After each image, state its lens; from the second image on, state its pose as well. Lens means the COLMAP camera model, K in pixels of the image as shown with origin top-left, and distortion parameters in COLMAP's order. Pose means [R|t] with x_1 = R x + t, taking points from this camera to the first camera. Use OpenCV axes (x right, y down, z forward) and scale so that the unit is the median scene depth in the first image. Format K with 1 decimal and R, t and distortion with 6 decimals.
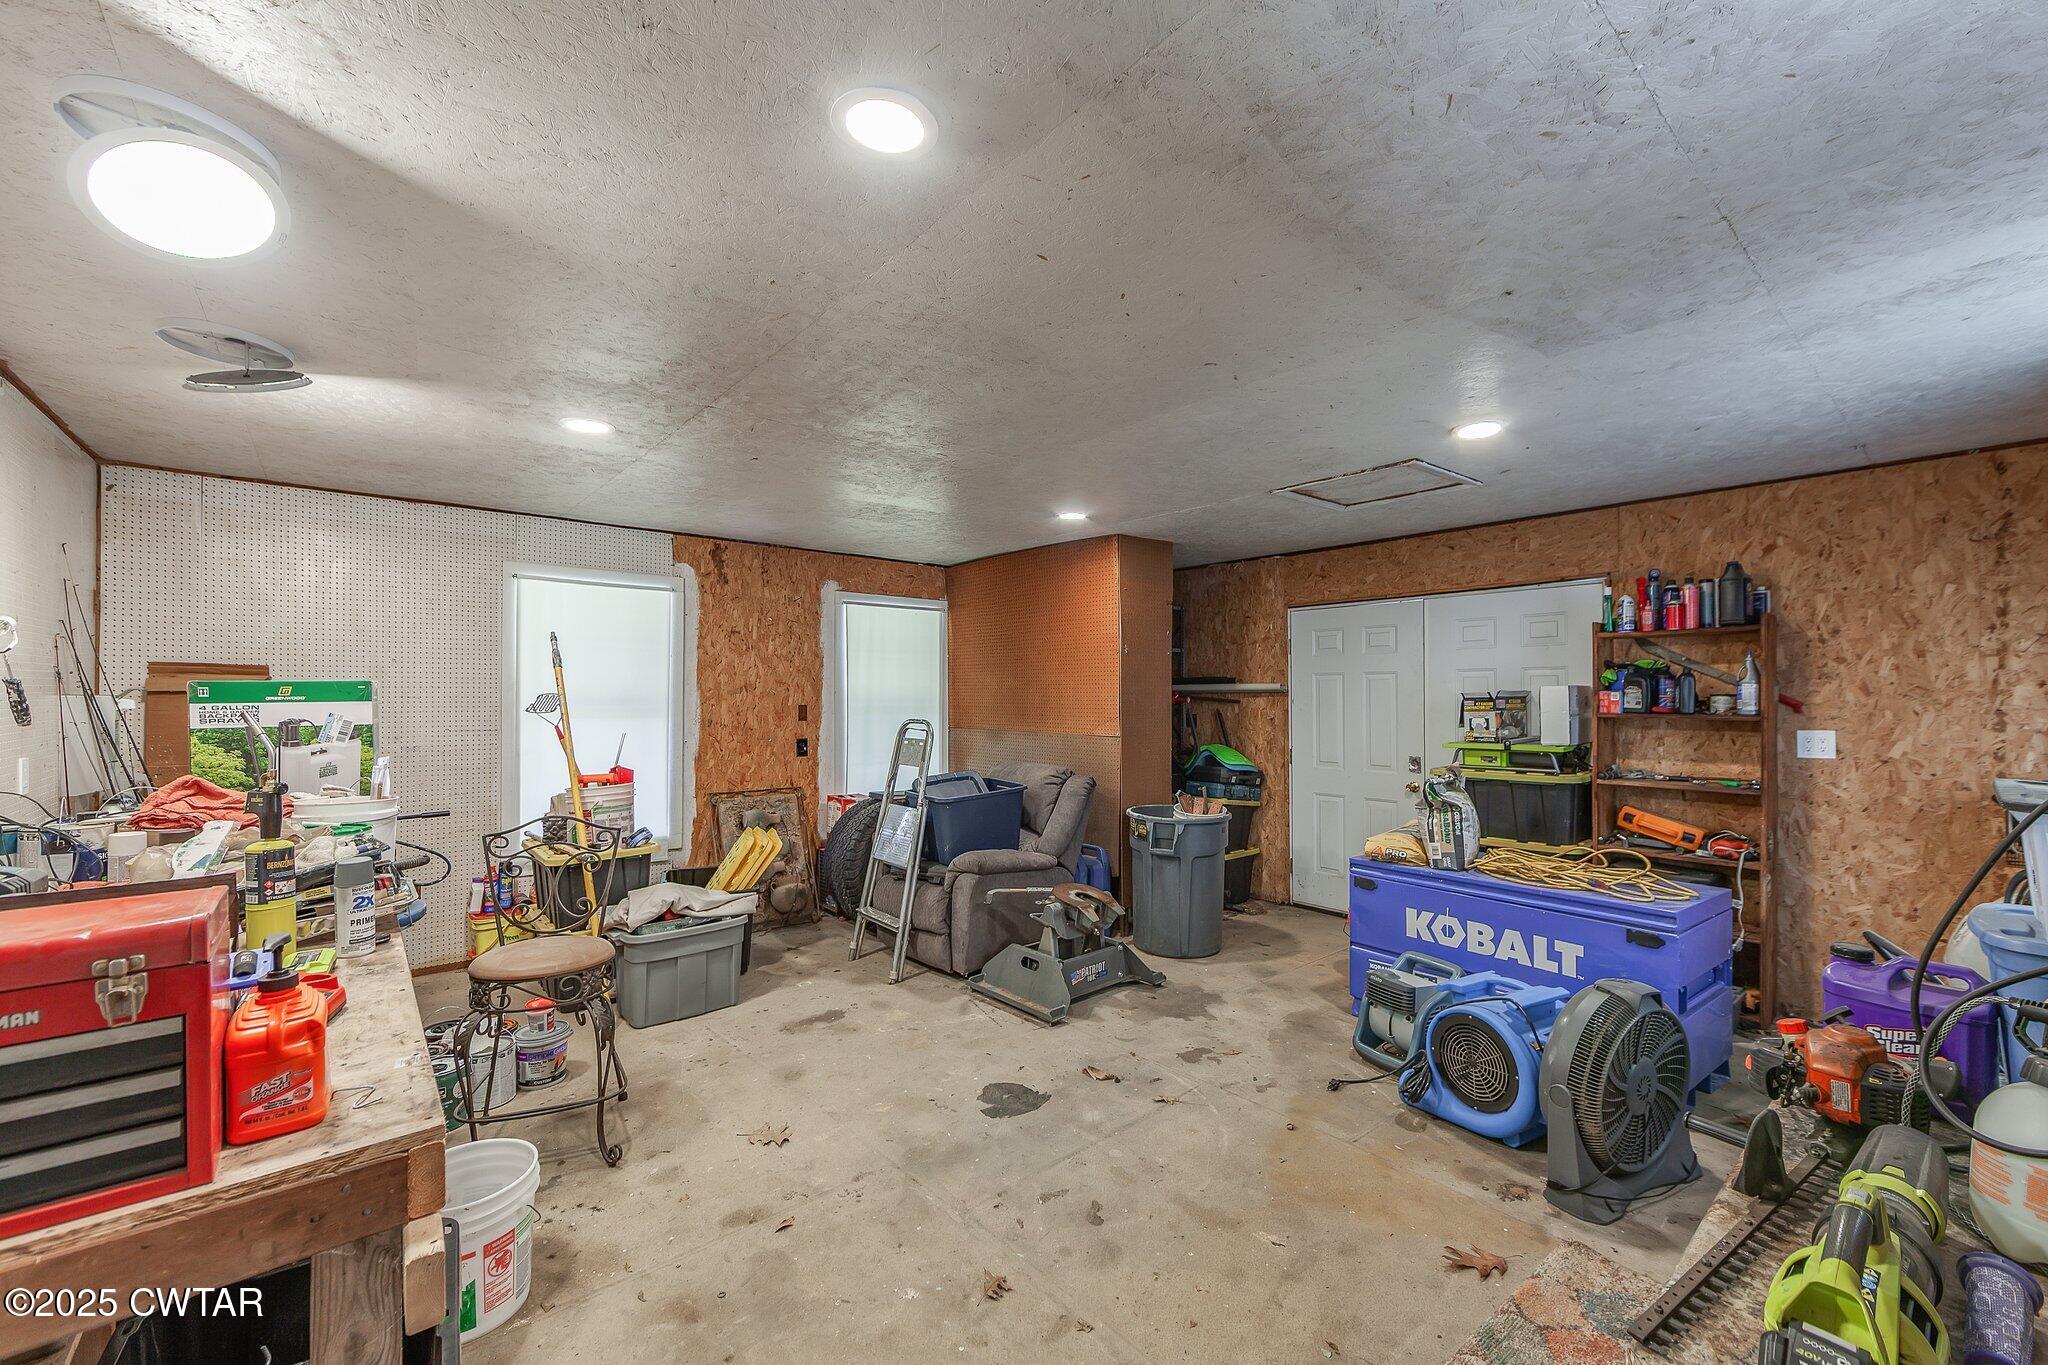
lens RADIAL K [[809.7, 0, 1031.6], [0, 809.7, 689.1], [0, 0, 1]] dist [-0.000396, -0.000038]
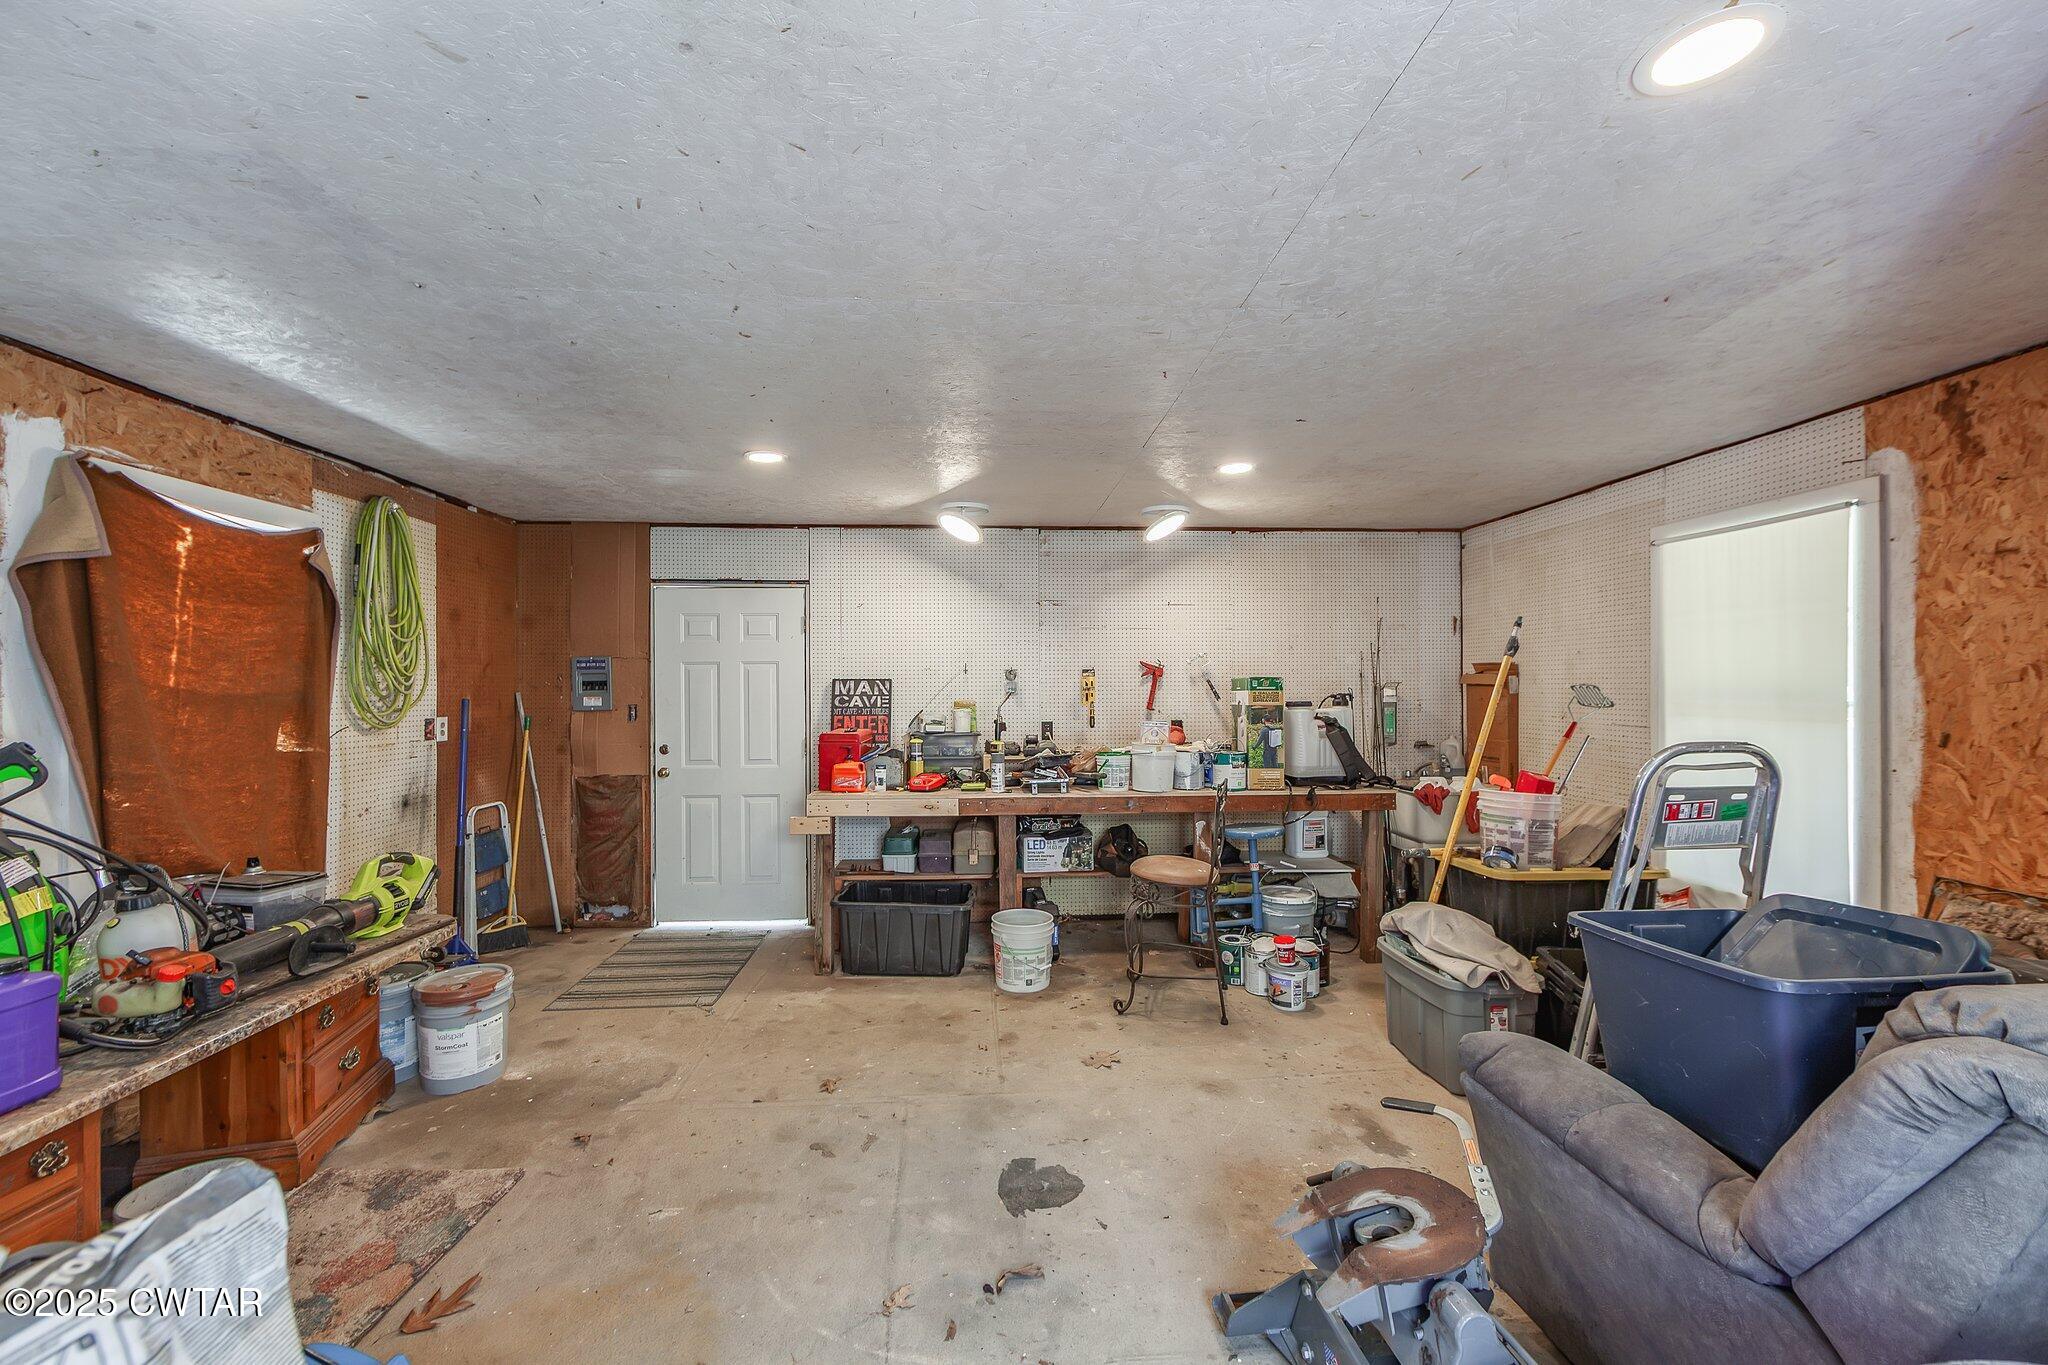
lens RADIAL K [[809.7, 0, 1031.6], [0, 809.7, 689.1], [0, 0, 1]] dist [-0.000396, -0.000038]
pose [[-0.593769, 0.002526, -0.804631, 0.422282], [0.007738, 0.999967, -0.002571, 0.007542], [0.804598, -0.007753, -0.593769, 0.995348]]
